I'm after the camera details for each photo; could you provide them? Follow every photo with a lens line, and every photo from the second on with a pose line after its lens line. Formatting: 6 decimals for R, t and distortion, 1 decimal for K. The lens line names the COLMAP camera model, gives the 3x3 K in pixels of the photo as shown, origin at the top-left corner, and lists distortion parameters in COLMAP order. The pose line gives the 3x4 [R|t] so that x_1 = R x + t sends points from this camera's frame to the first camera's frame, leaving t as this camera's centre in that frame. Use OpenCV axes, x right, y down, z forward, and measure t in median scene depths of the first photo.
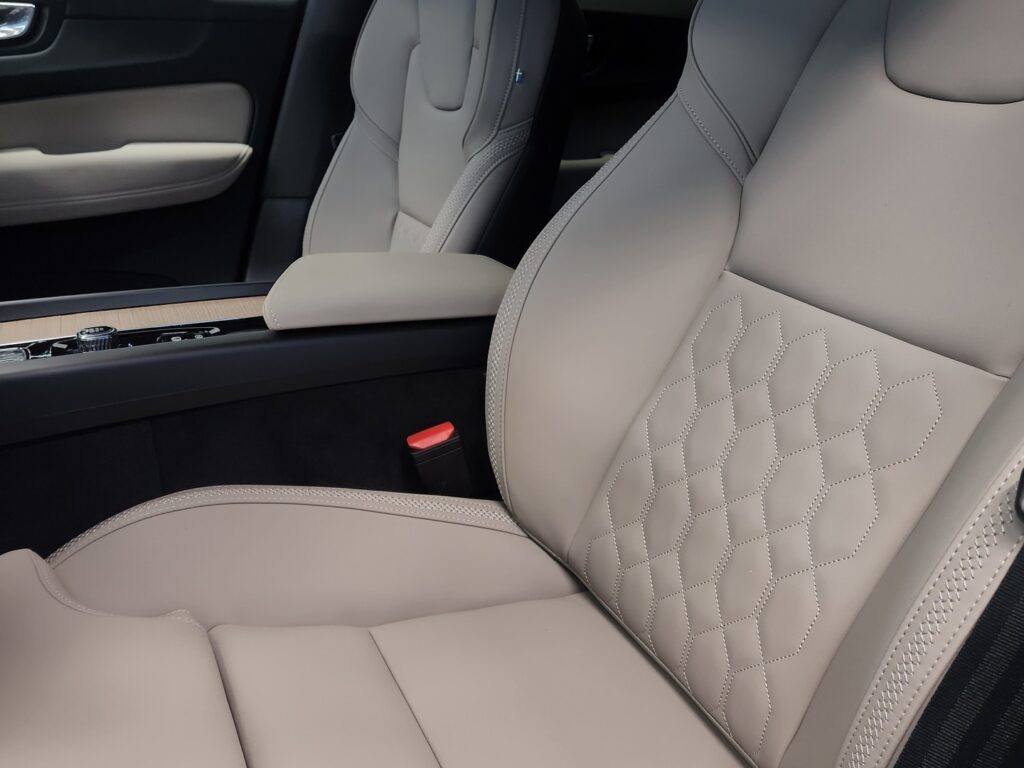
lens RADIAL K [[1121.1, 0, 533.2], [0, 1121.1, 412.7], [0, 0, 1]] dist [0.192853, -0.281286]
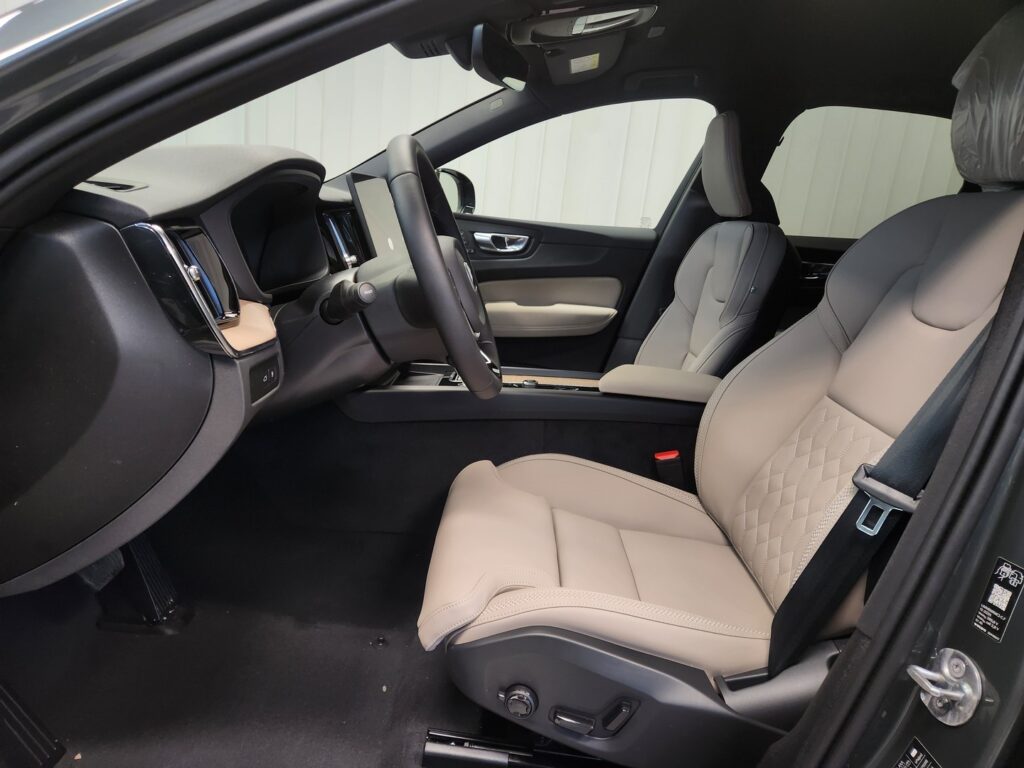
lens RADIAL K [[1121.1, 0, 533.2], [0, 1121.1, 412.7], [0, 0, 1]] dist [0.192853, -0.281286]
pose [[0.933820, 0.136939, -0.330497, 0.349925], [-0.180984, 0.977729, -0.106256, 0.207279], [0.308587, 0.159038, 0.937807, -1.017734]]
